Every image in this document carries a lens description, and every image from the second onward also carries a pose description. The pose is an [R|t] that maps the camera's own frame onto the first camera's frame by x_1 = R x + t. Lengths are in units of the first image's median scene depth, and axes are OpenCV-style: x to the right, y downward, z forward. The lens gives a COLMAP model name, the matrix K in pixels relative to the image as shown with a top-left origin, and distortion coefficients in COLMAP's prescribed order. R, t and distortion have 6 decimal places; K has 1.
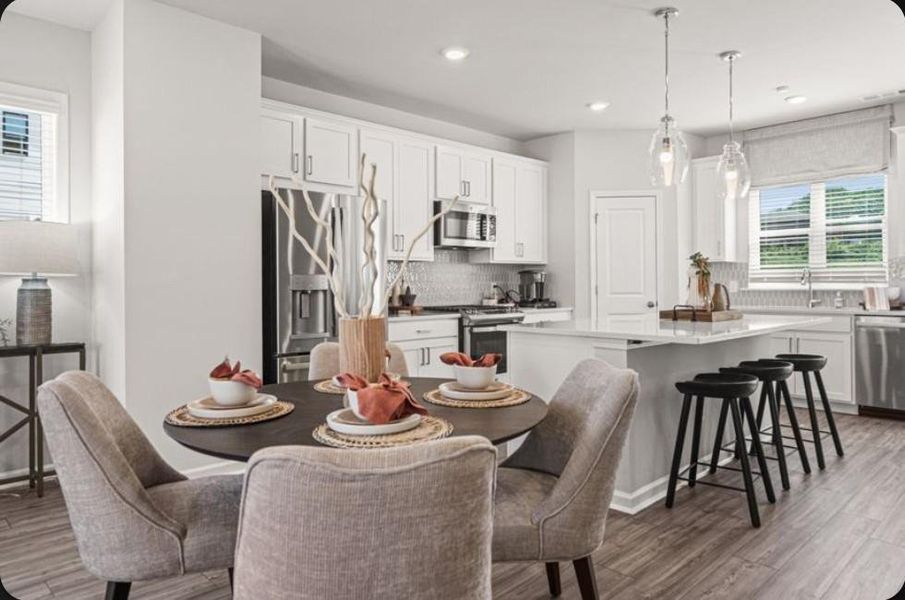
lens RADIAL K [[590.7, 0, 437.1], [0, 590.7, 282.2], [0, 0, 1]] dist [0.008316, 0.000058]
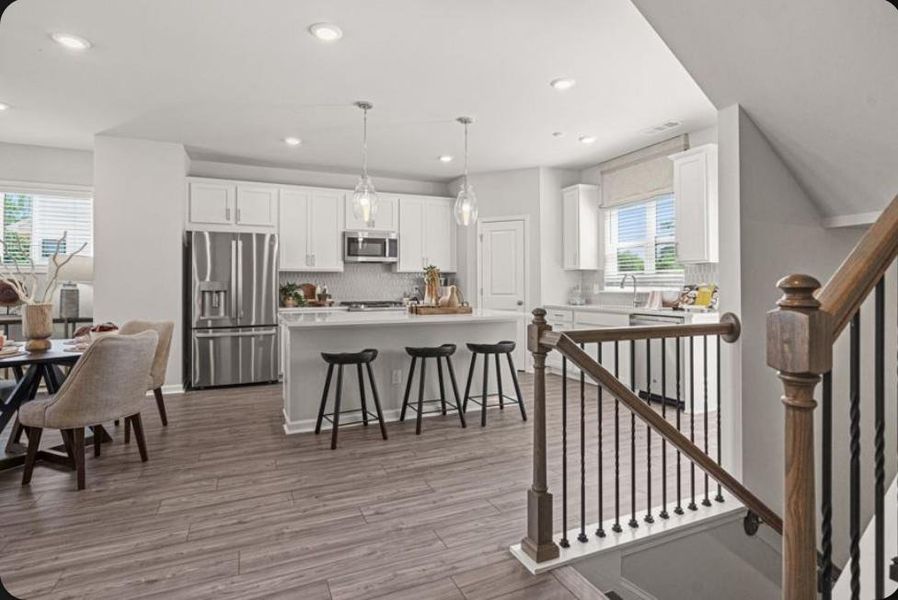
lens RADIAL K [[455.4, 0, 450.7], [0, 455.4, 281.6], [0, 0, 1]] dist [-0.003813, 0.001465]
pose [[0.942531, -0.001497, -0.334115, 0.653850], [-0.000285, 0.999986, -0.005285, -0.004540], [0.334119, 0.005076, 0.942517, 0.003108]]
